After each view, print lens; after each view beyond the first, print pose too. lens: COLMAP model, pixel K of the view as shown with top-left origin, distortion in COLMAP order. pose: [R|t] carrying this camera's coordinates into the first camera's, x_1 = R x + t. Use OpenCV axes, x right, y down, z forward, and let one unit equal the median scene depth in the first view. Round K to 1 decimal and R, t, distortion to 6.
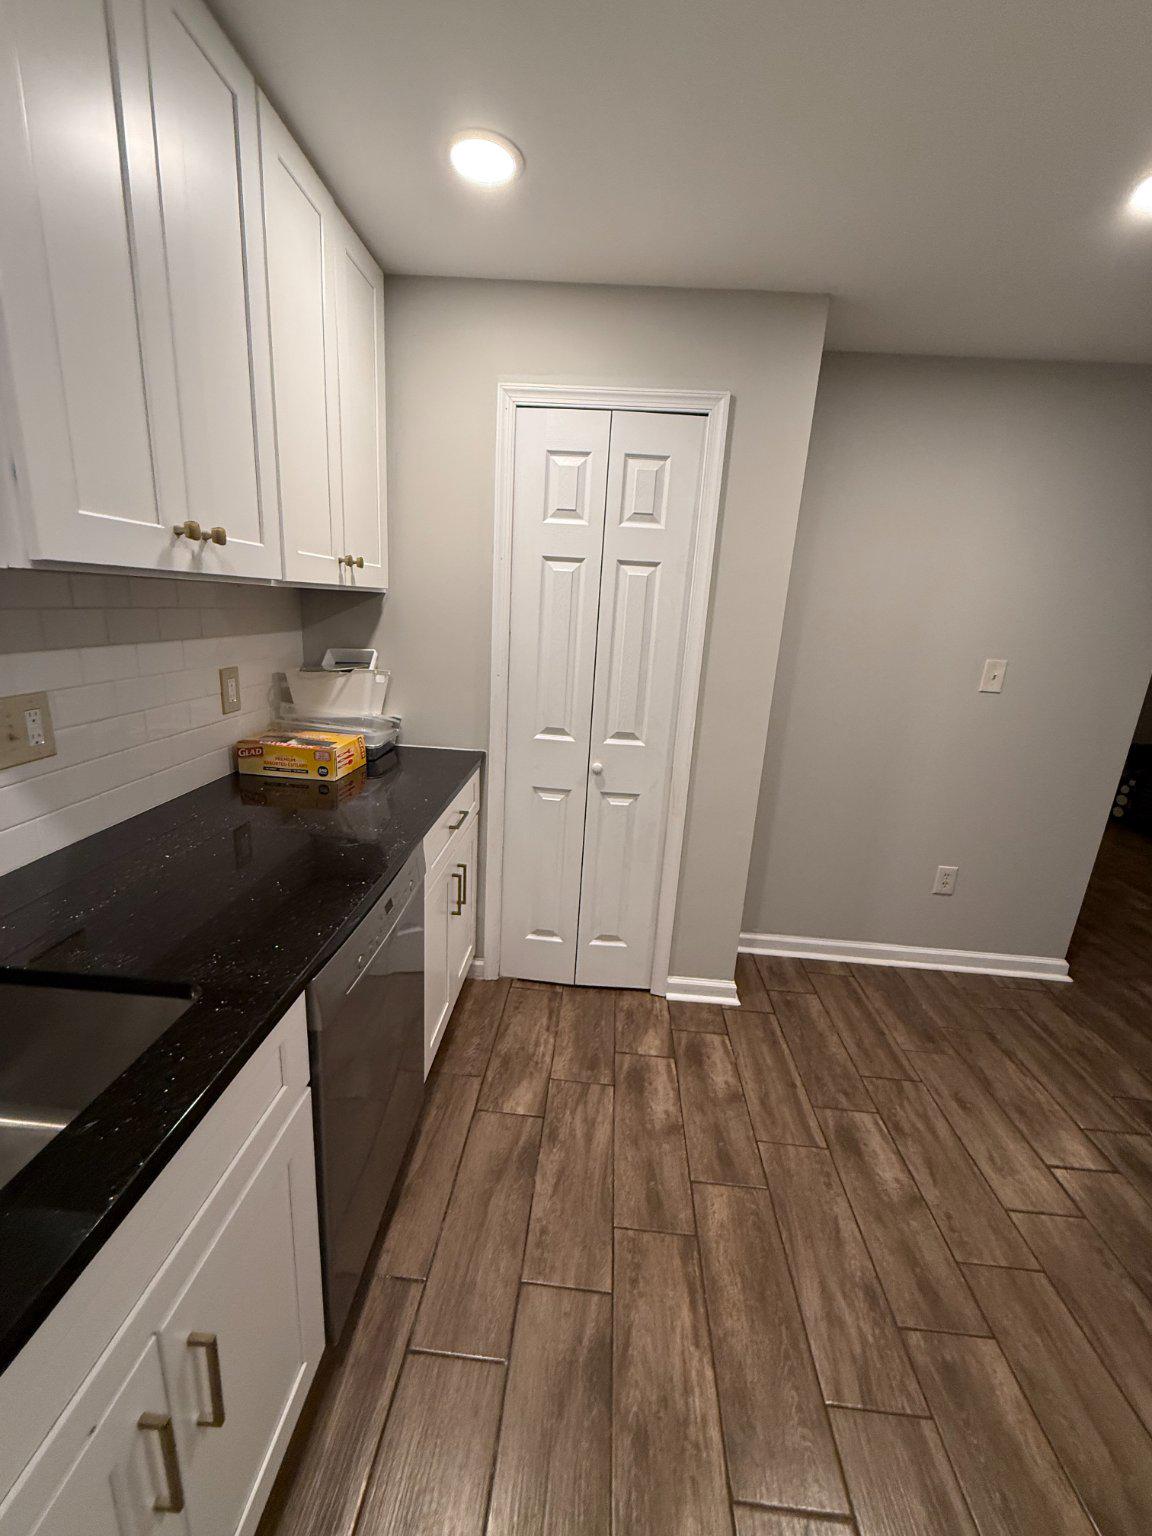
lens RADIAL K [[613.9, 0, 576.0], [0, 613.9, 768.0], [0, 0, 1]] dist [0.000038, 0.000138]
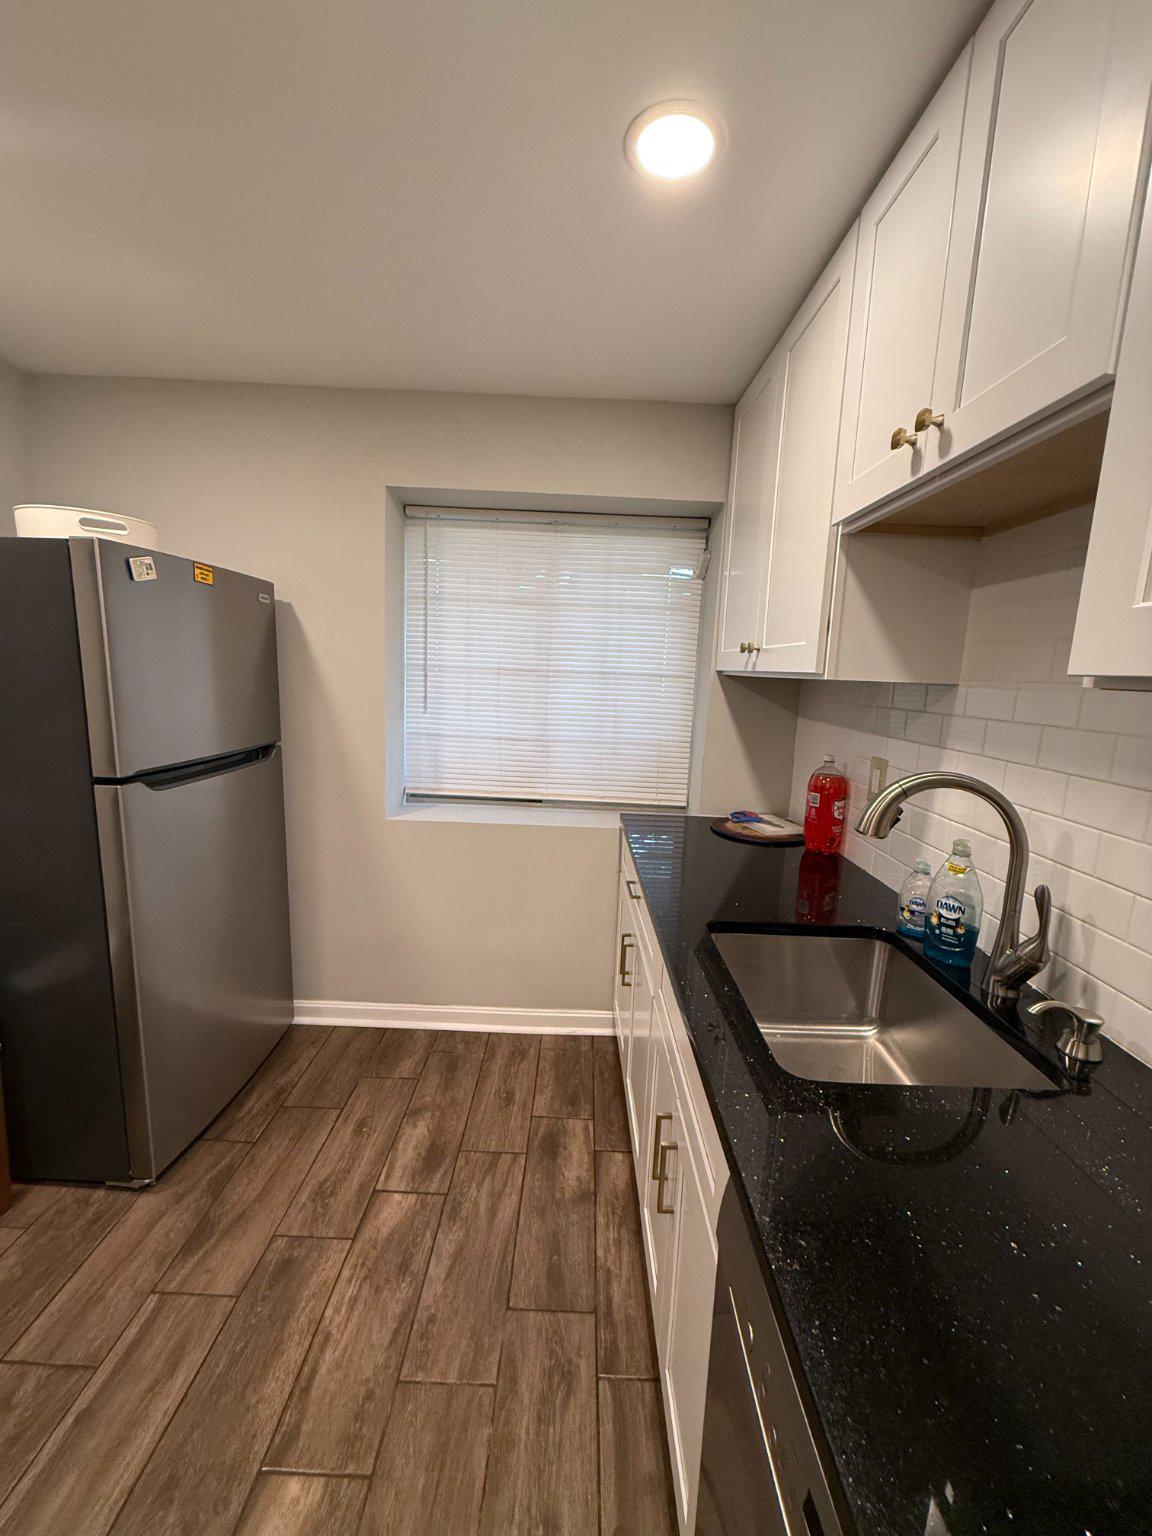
lens RADIAL K [[613.9, 0, 576.0], [0, 613.9, 768.0], [0, 0, 1]] dist [0.000038, 0.000138]
pose [[-0.993974, -0.088841, -0.064205, -0.042757], [-0.107257, 0.909088, 0.402561, -0.247516], [0.022605, 0.407022, -0.913139, 0.919653]]
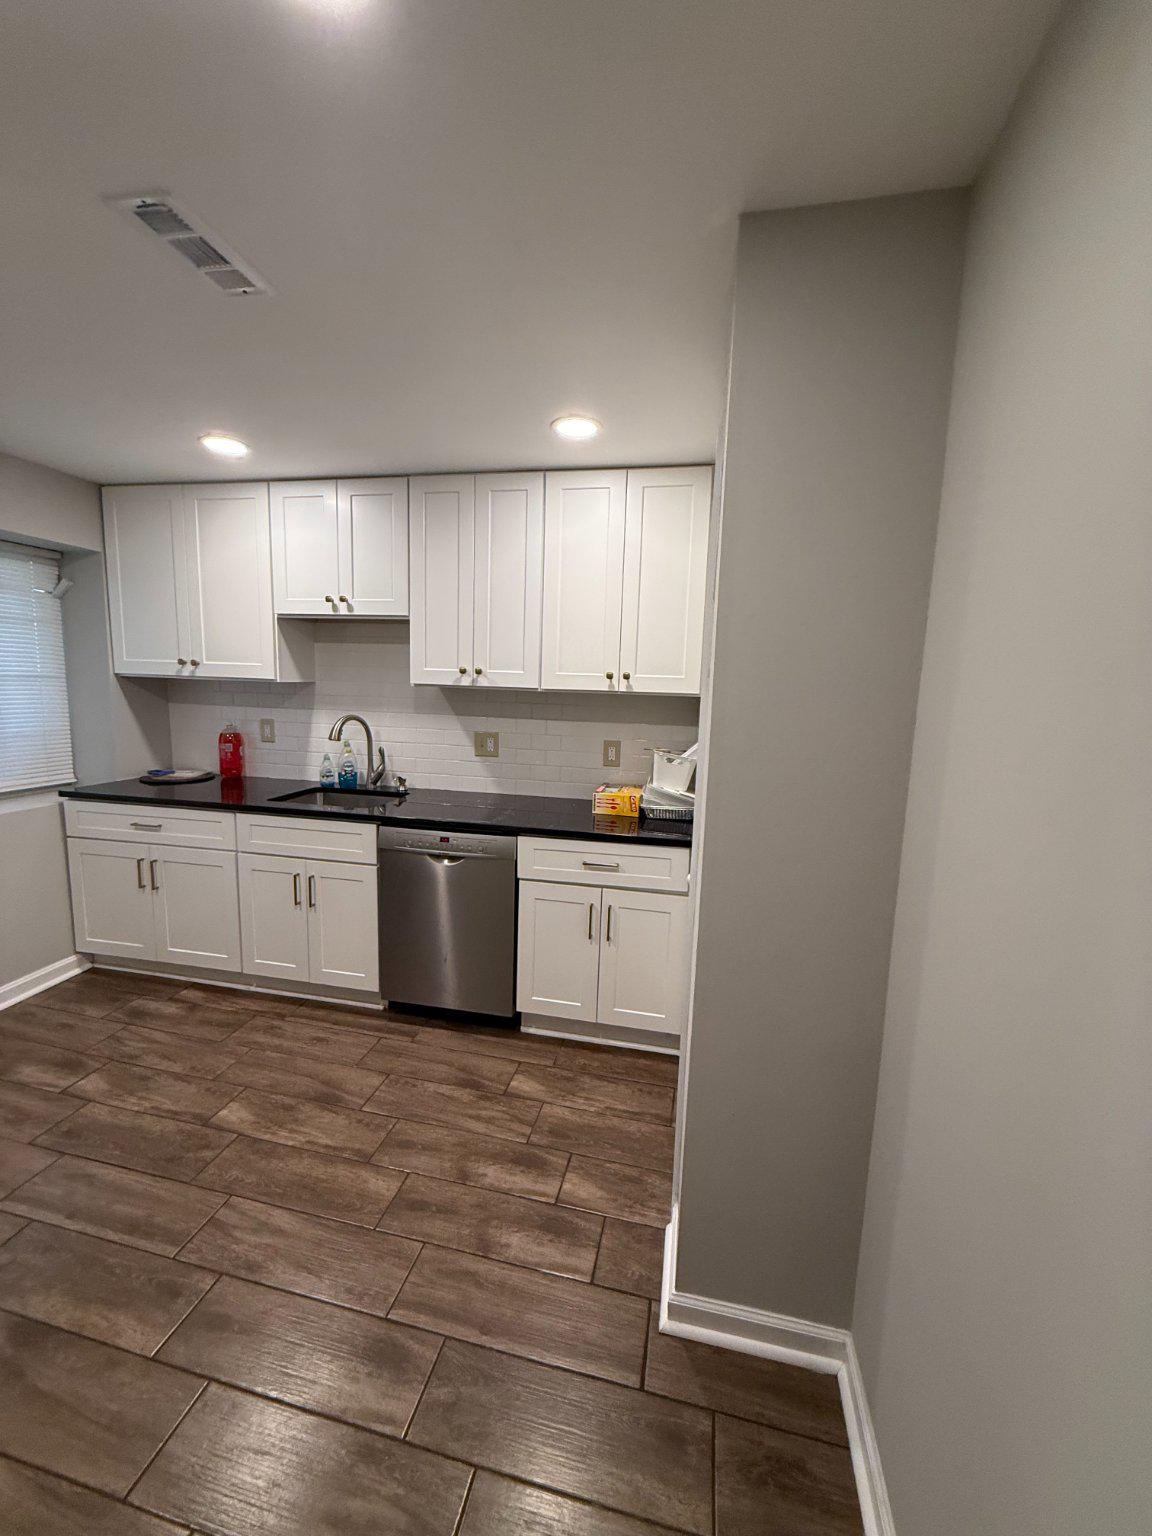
lens RADIAL K [[613.9, 0, 576.0], [0, 613.9, 768.0], [0, 0, 1]] dist [0.000038, 0.000138]
pose [[-0.153651, 0.074074, -0.985345, 1.281007], [-0.293209, 0.948856, 0.117053, -0.289699], [0.943621, 0.306897, -0.124074, 1.264973]]
